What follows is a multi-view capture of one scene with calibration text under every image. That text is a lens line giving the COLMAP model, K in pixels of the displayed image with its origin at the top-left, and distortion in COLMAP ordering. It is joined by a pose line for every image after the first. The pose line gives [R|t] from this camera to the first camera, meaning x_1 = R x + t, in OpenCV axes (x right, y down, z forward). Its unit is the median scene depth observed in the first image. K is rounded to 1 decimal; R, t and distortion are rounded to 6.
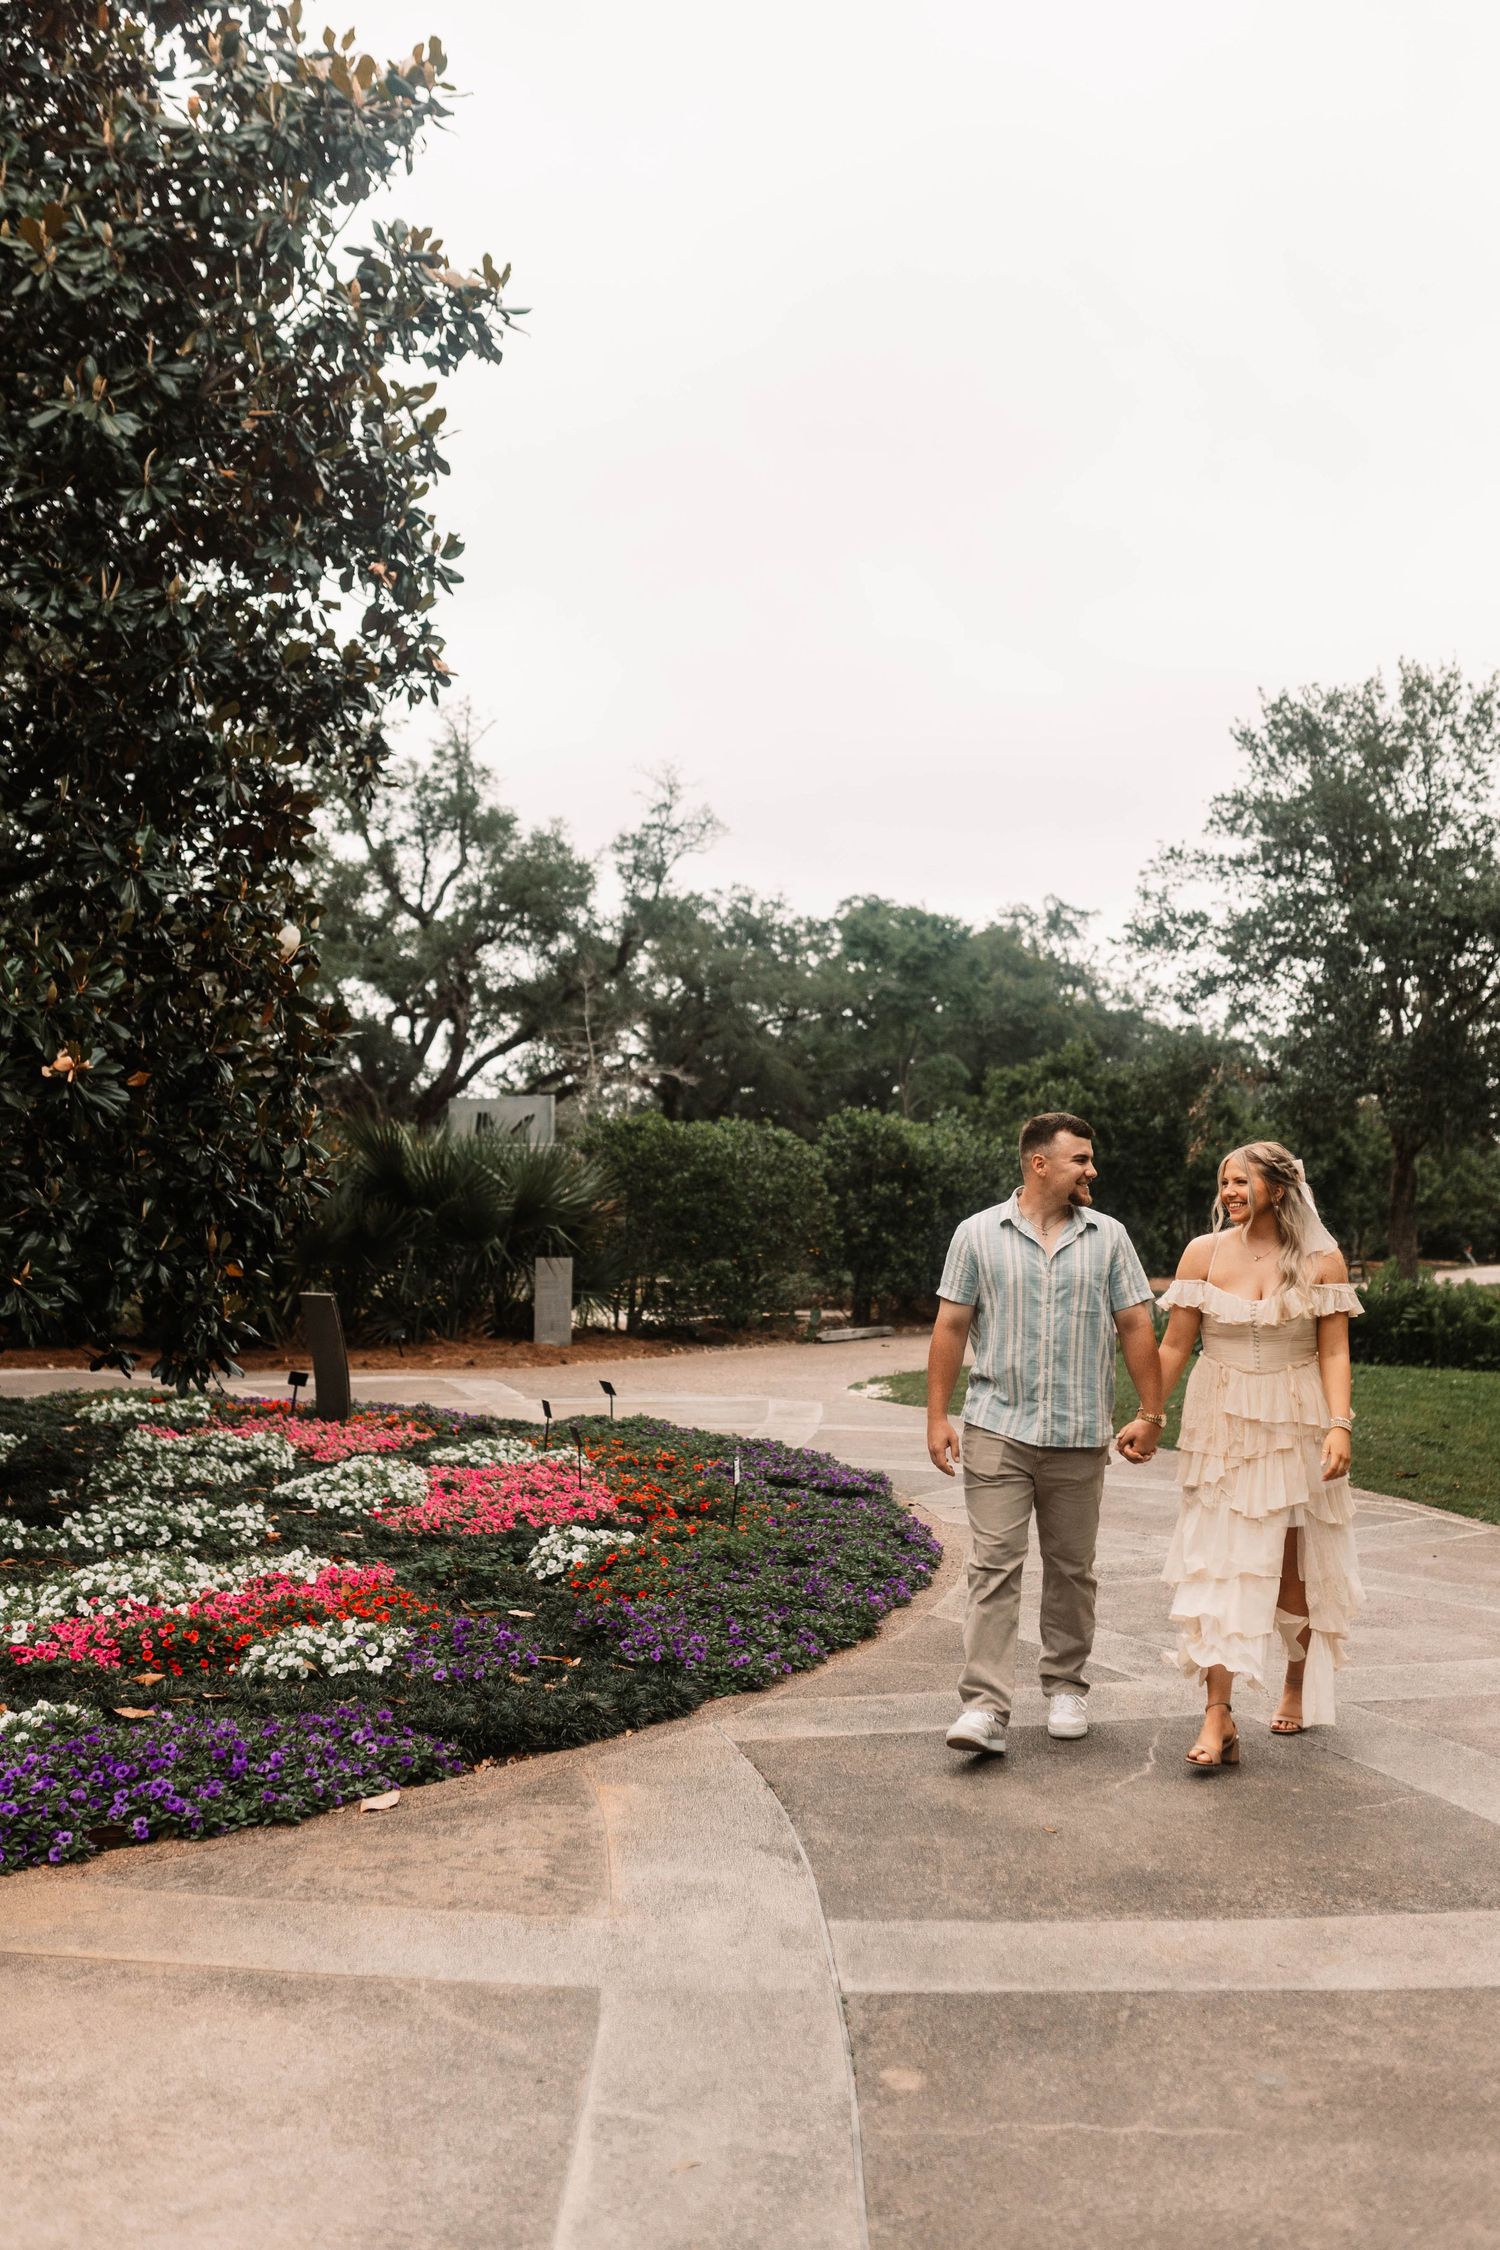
lens RADIAL K [[2206.9, 0, 750.0], [0, 2206.9, 1125.0], [0, 0, 1]] dist [-0.007628, 0.020931]
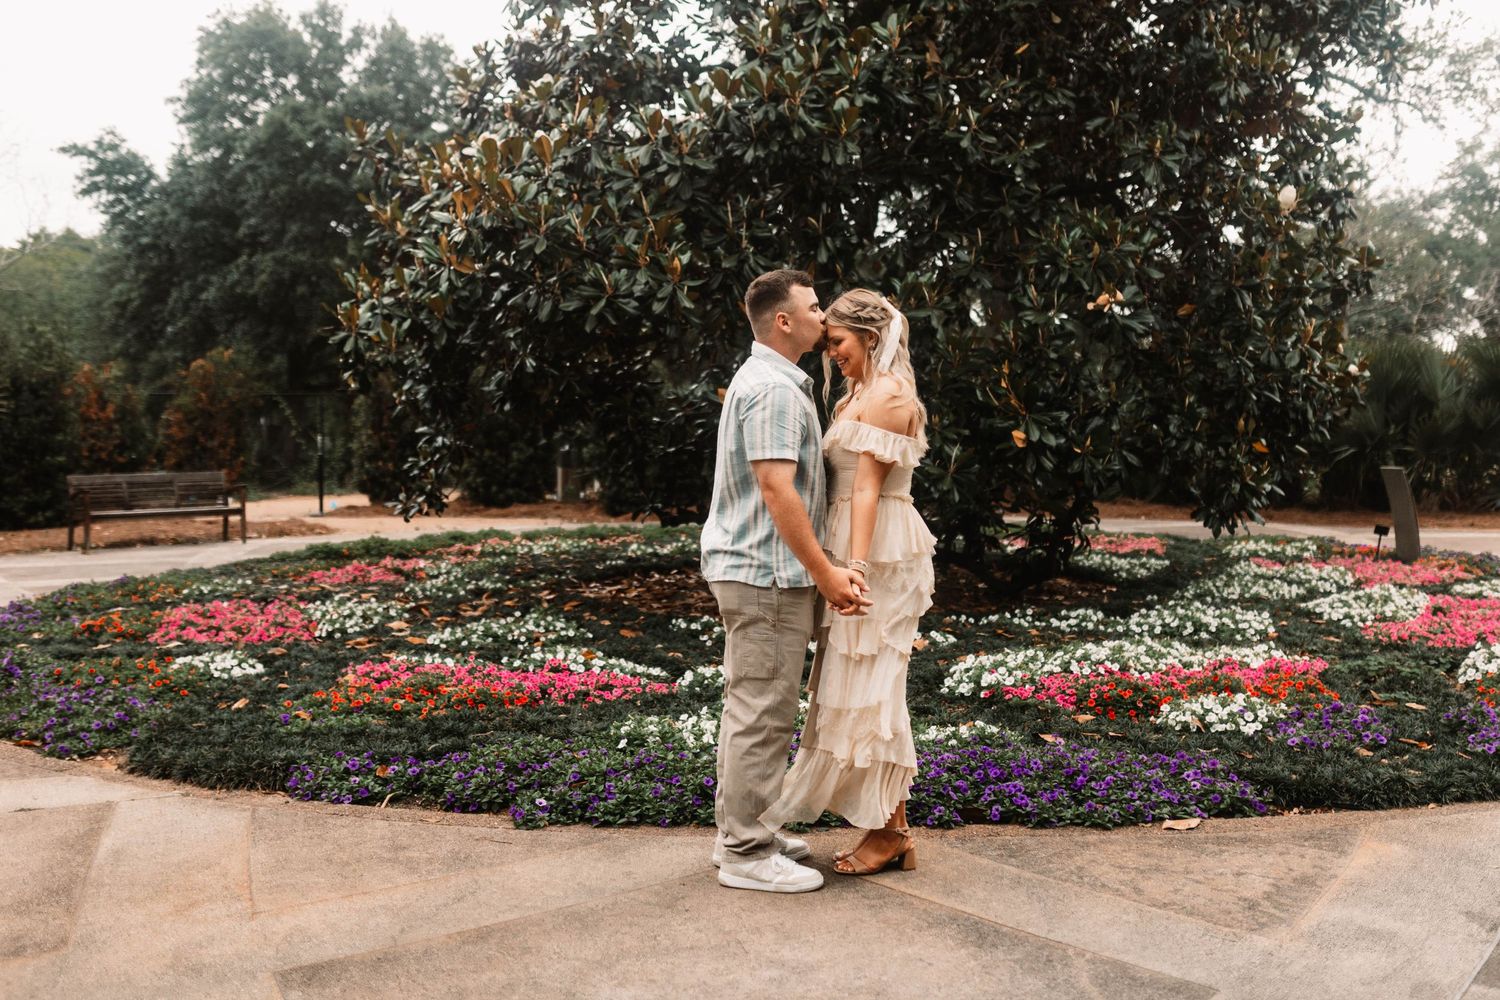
lens RADIAL K [[1449.6, 0, 729.2], [0, 1449.6, 479.6], [0, 0, 1]] dist [-0.001699, -0.010742]
pose [[0.758108, 0.007401, -0.652087, 0.110705], [0.041624, 0.997347, 0.059711, 0.021285], [0.650800, -0.072410, 0.755789, 0.103386]]
